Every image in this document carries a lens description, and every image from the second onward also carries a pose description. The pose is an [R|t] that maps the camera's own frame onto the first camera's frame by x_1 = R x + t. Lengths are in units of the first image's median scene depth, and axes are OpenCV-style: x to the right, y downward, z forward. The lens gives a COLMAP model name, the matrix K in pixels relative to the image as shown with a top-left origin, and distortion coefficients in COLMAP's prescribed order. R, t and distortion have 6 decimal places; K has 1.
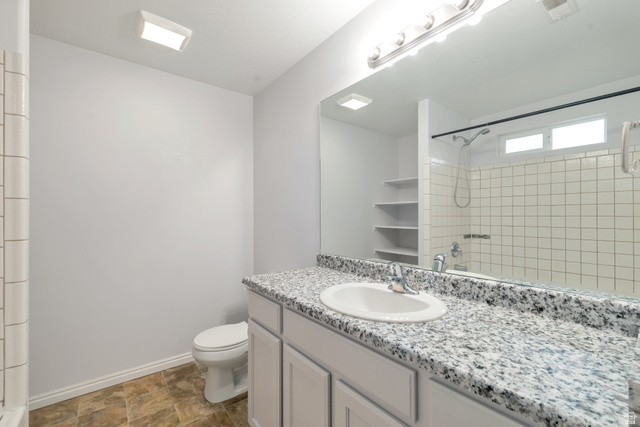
lens RADIAL K [[274.7, 0, 321.1], [0, 274.7, 217.1], [0, 0, 1]] dist [-0.004689, 0.000030]
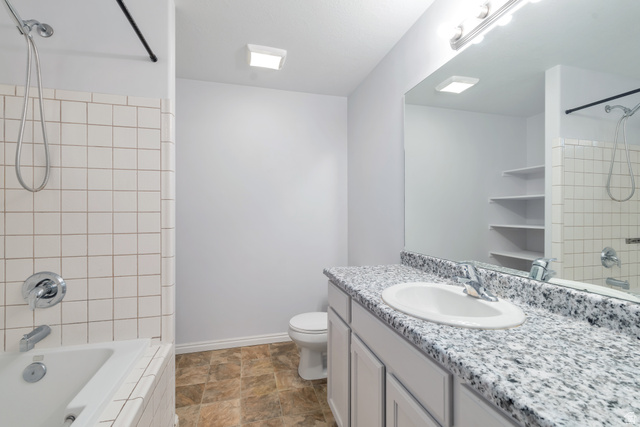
lens RADIAL K [[280.3, 0, 316.6], [0, 280.3, 215.3], [0, 0, 1]] dist [-0.004438, -0.000018]
pose [[0.917325, 0.005852, -0.398096, 0.129700], [-0.003693, 0.999974, 0.006189, 0.002339], [0.398121, -0.004207, 0.917323, -0.032223]]
